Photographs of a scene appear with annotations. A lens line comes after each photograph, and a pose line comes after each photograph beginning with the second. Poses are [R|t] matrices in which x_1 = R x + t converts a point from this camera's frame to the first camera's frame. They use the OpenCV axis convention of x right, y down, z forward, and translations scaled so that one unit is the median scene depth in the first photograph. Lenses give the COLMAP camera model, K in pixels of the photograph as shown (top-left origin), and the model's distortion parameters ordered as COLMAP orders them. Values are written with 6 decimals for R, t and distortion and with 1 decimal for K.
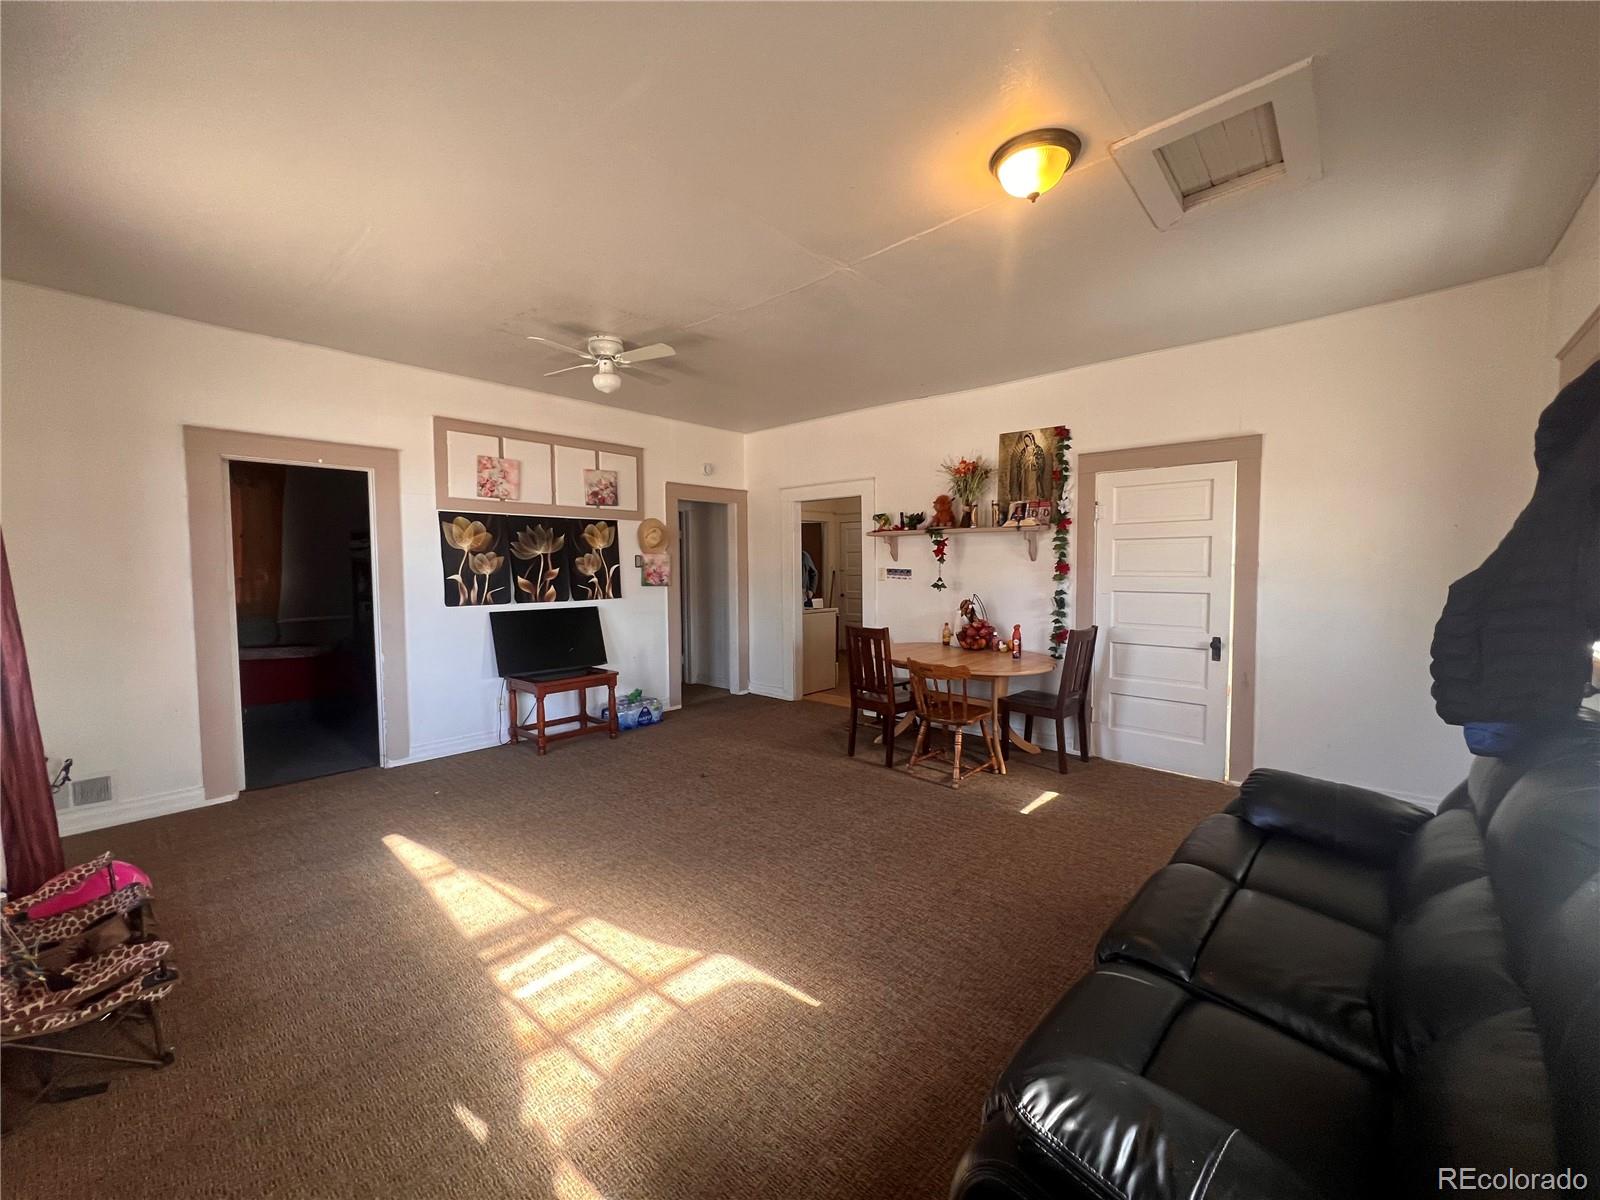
lens RADIAL K [[638.5, 0, 808.2], [0, 638.5, 601.2], [0, 0, 1]] dist [-0.003266, -0.000140]
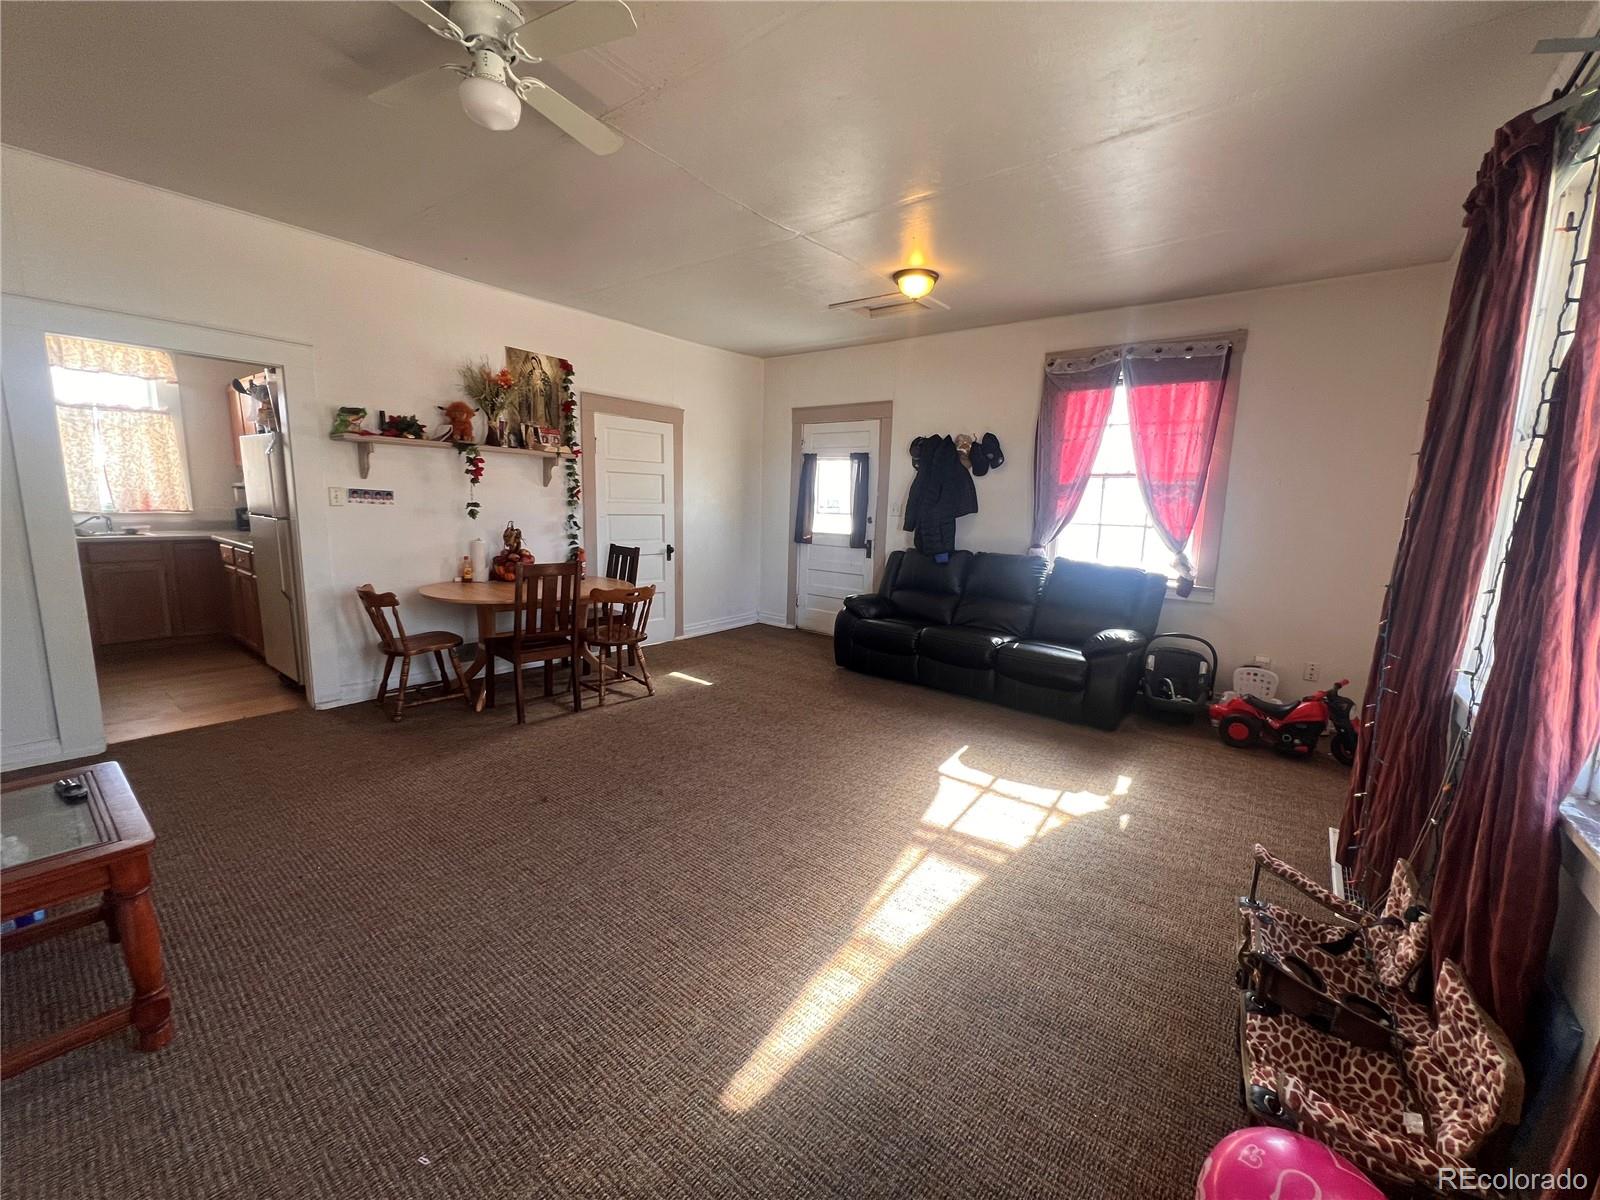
lens RADIAL K [[638.5, 0, 799.8], [0, 638.5, 593.1], [0, 0, 1]] dist [-0.003266, -0.000140]
pose [[-0.057609, -0.143402, 0.987986, -0.863553], [0.025262, 0.989104, 0.145037, -0.038734], [-0.998020, 0.033314, -0.053358, 0.794499]]
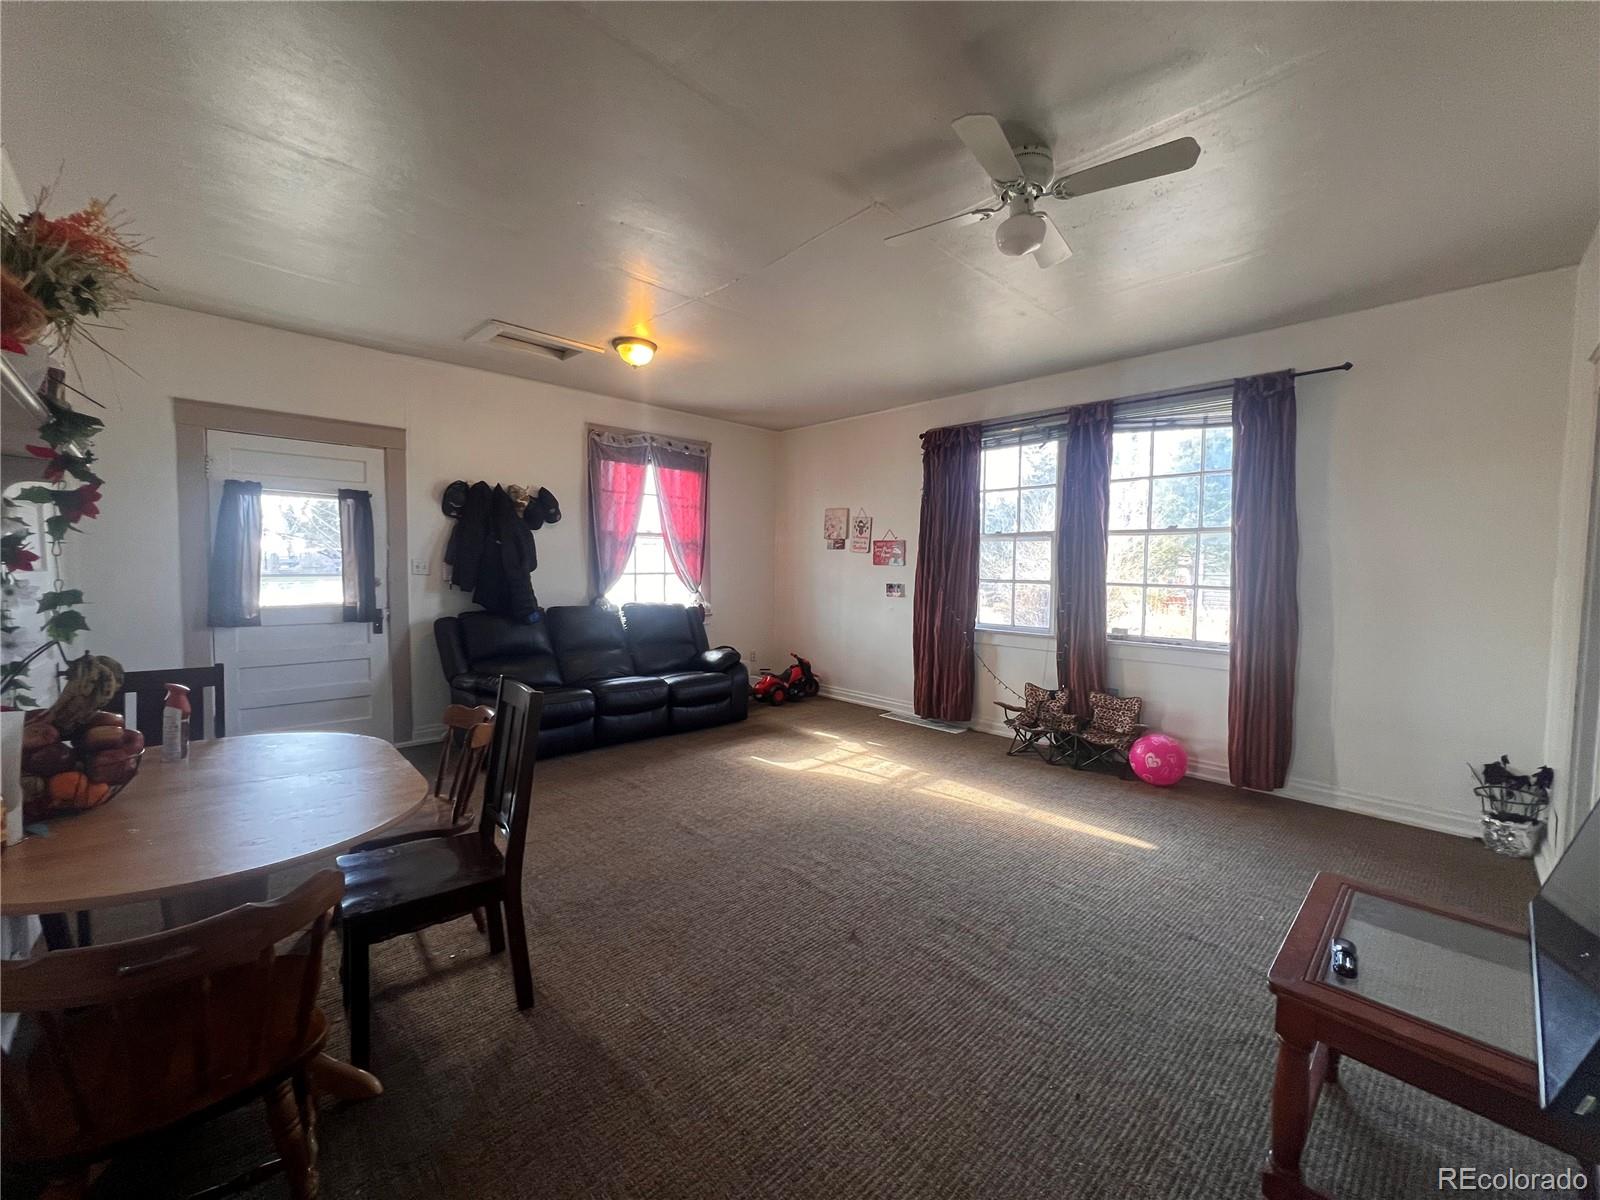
lens RADIAL K [[638.5, 0, 798.4], [0, 638.5, 593.6], [0, 0, 1]] dist [-0.003266, -0.000140]
pose [[-0.996099, -0.010751, 0.087580, -0.171627], [-0.001820, 0.994842, 0.101417, -0.082644], [-0.088218, 0.100862, -0.990982, 1.599443]]
